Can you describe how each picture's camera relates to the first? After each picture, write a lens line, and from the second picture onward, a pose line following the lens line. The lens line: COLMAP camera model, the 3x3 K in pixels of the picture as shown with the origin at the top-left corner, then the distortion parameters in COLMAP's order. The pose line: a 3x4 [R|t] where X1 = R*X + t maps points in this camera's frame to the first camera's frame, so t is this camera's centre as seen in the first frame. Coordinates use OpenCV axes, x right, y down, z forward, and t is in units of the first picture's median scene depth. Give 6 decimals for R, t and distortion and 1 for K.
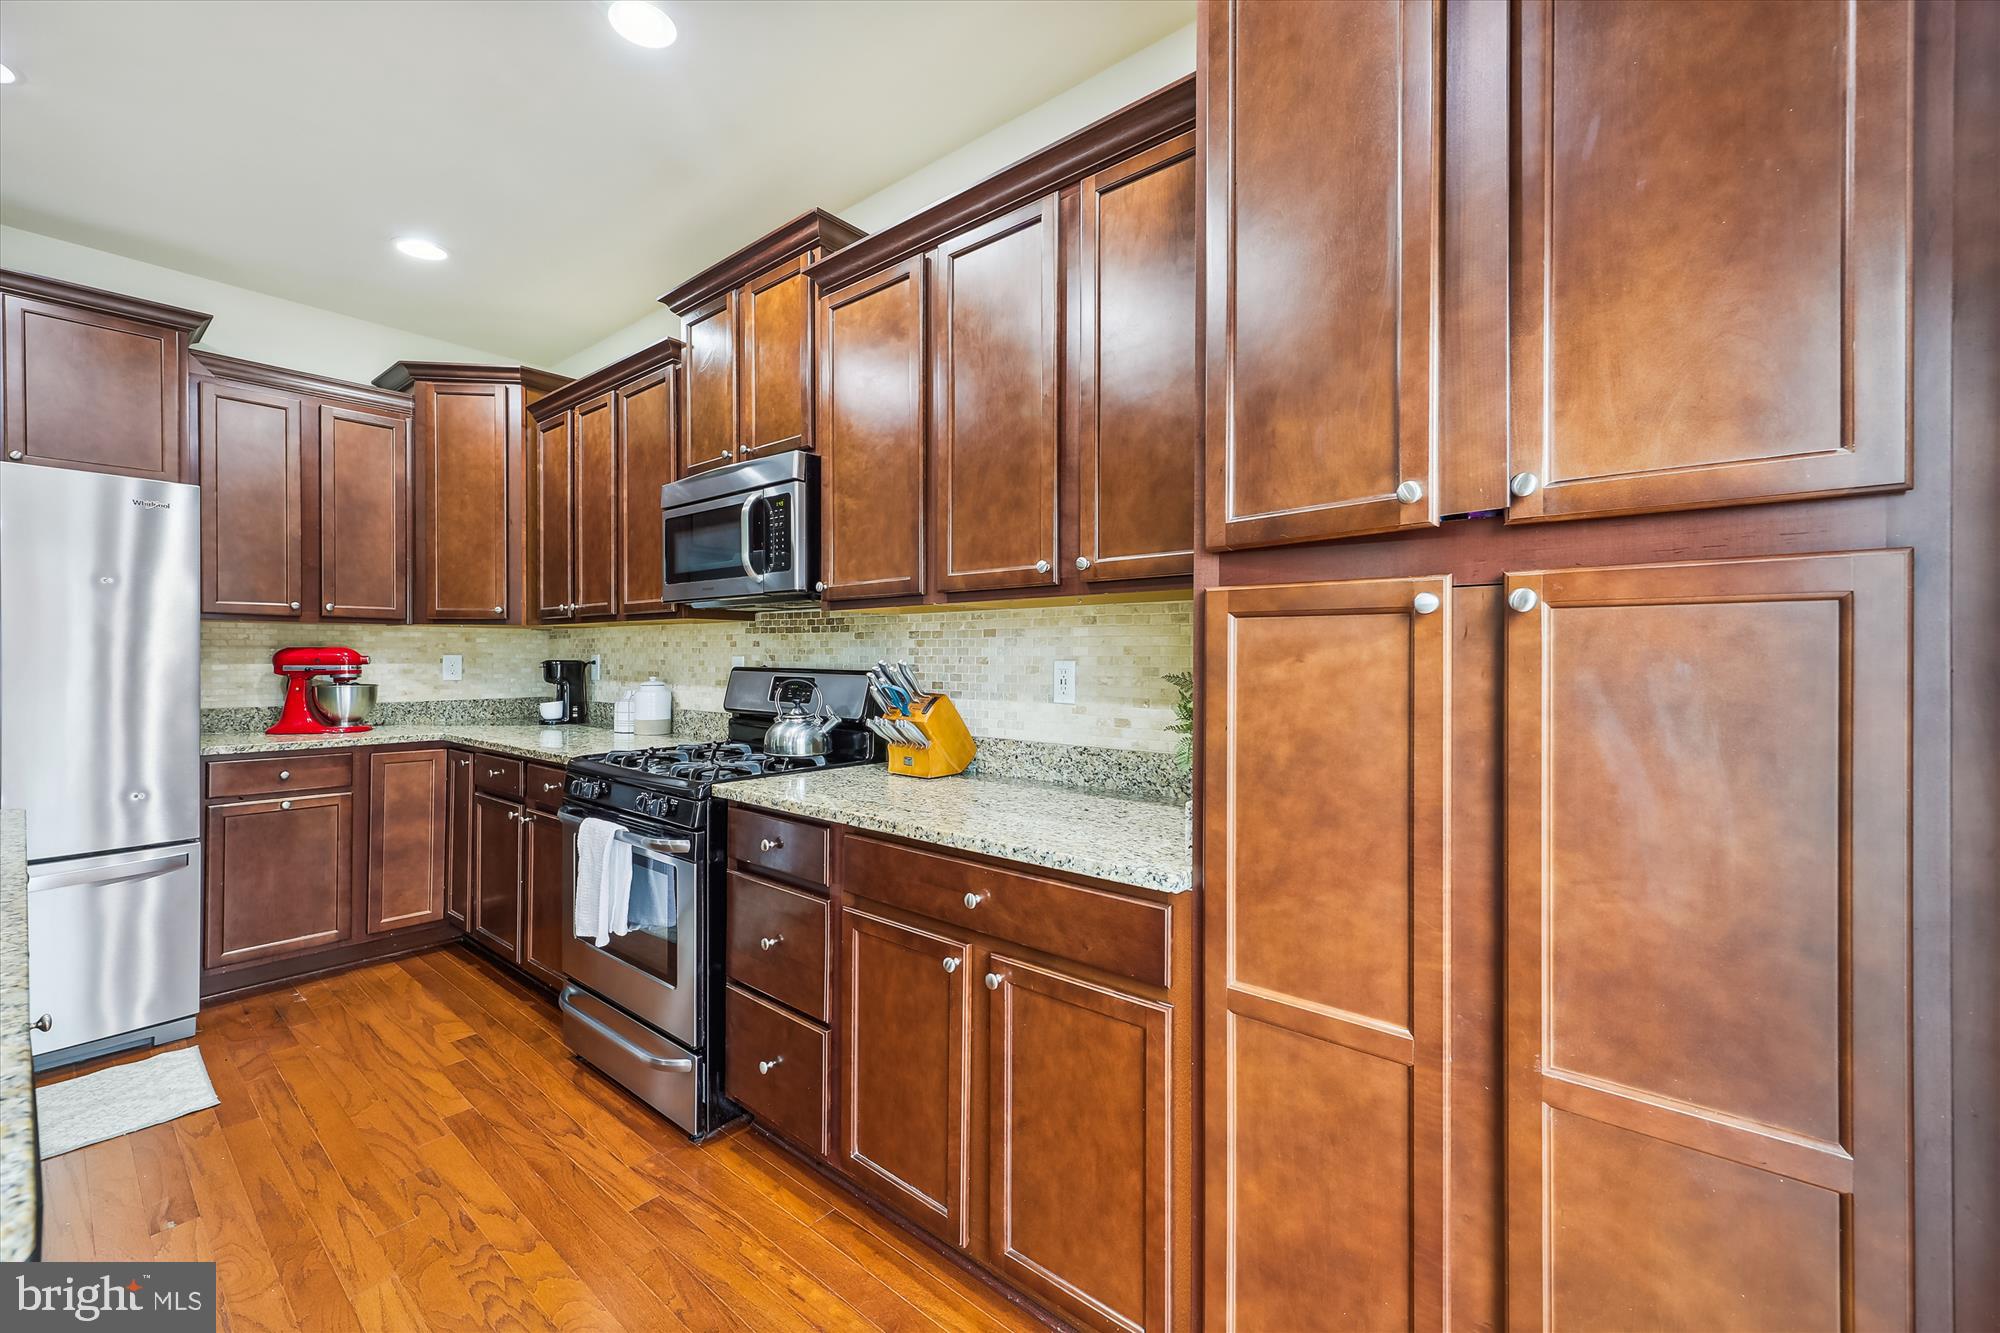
lens RADIAL K [[811.3, 0, 1000.1], [0, 811.3, 654.9], [0, 0, 1]] dist [0.002198, 0.001153]
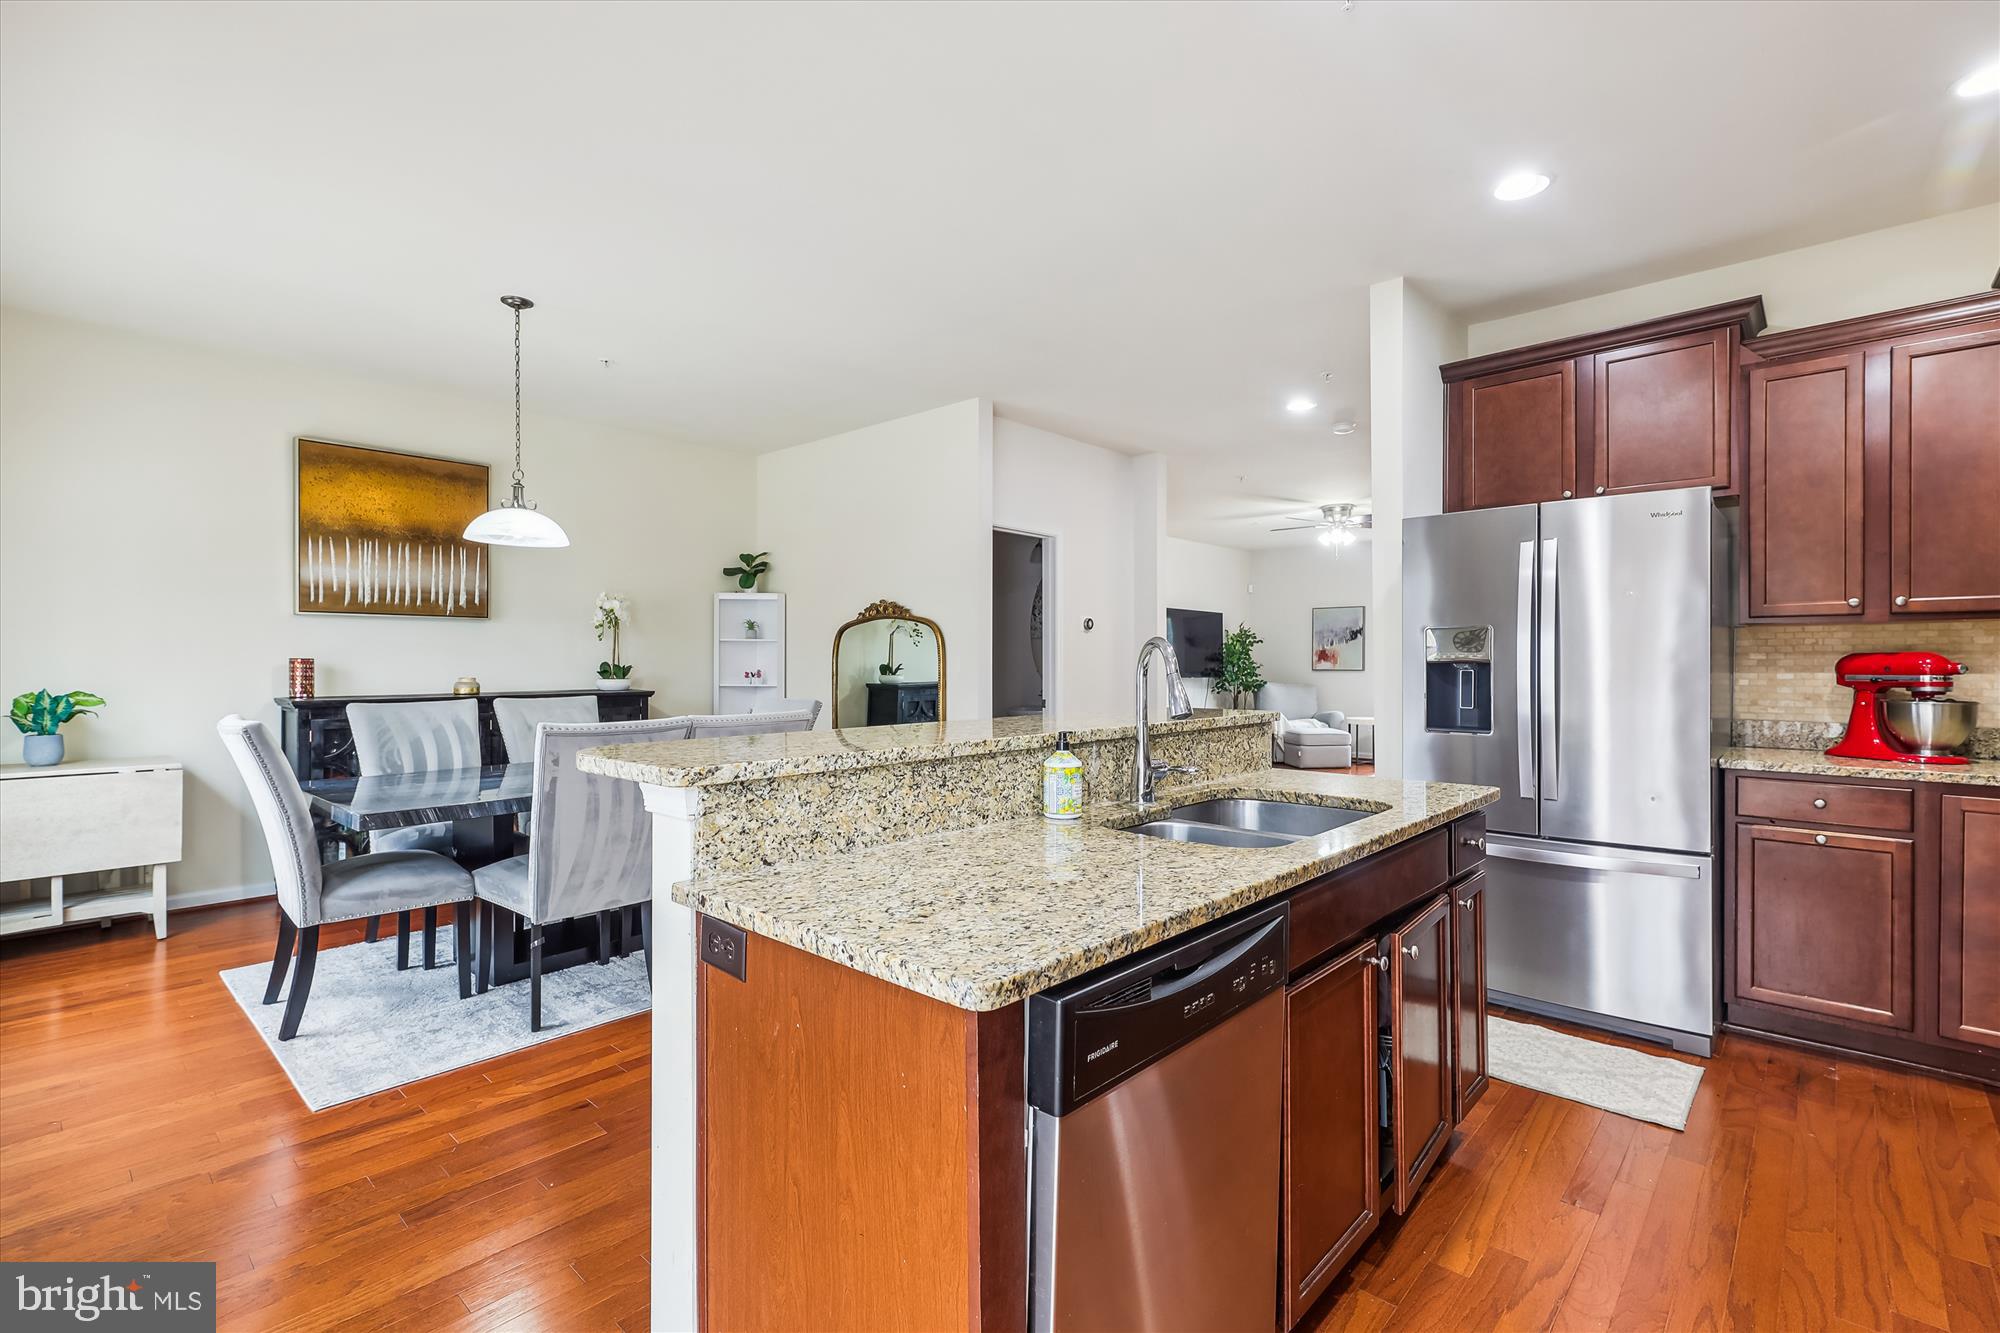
lens RADIAL K [[905.2, 0, 995.9], [0, 905.2, 668.3], [0, 0, 1]] dist [0.009153, 0.001684]
pose [[-0.060104, -0.000207, -0.998192, 0.115680], [0.000442, 1.000000, -0.000234, 0.006543], [0.998192, -0.000455, -0.060104, 0.191075]]
